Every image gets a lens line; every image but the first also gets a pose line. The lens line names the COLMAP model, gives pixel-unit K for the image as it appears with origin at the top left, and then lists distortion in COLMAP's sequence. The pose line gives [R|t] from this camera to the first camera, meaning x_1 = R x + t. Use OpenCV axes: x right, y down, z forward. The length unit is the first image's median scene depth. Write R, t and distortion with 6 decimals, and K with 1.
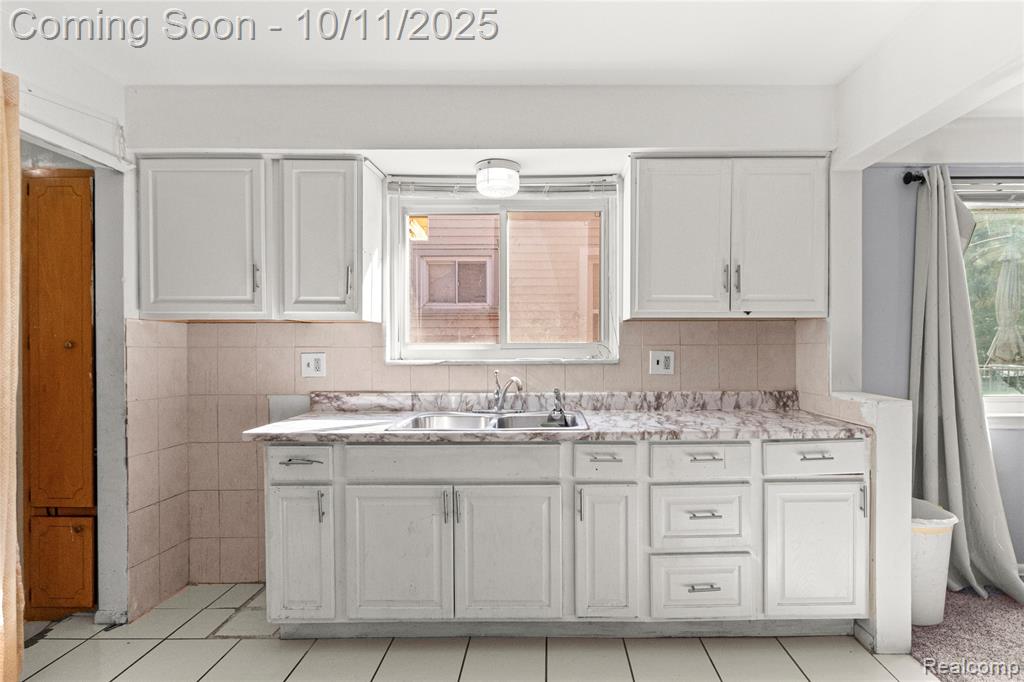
lens RADIAL K [[469.5, 0, 508.4], [0, 469.5, 351.0], [0, 0, 1]] dist [0.011535, -0.001134]
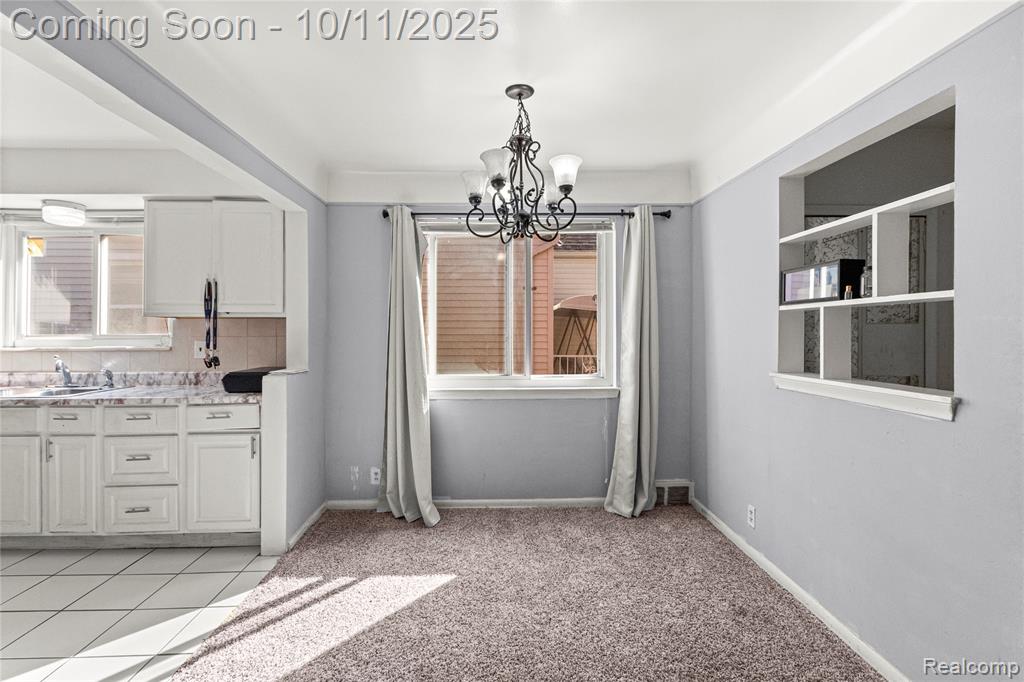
lens RADIAL K [[469.5, 0, 542.3], [0, 469.5, 325.7], [0, 0, 1]] dist [0.011535, -0.001134]
pose [[0.999998, 0.001421, -0.001078, 1.602914], [-0.001446, 0.999739, -0.022794, -0.016960], [0.001045, 0.022795, 0.999740, -0.420931]]
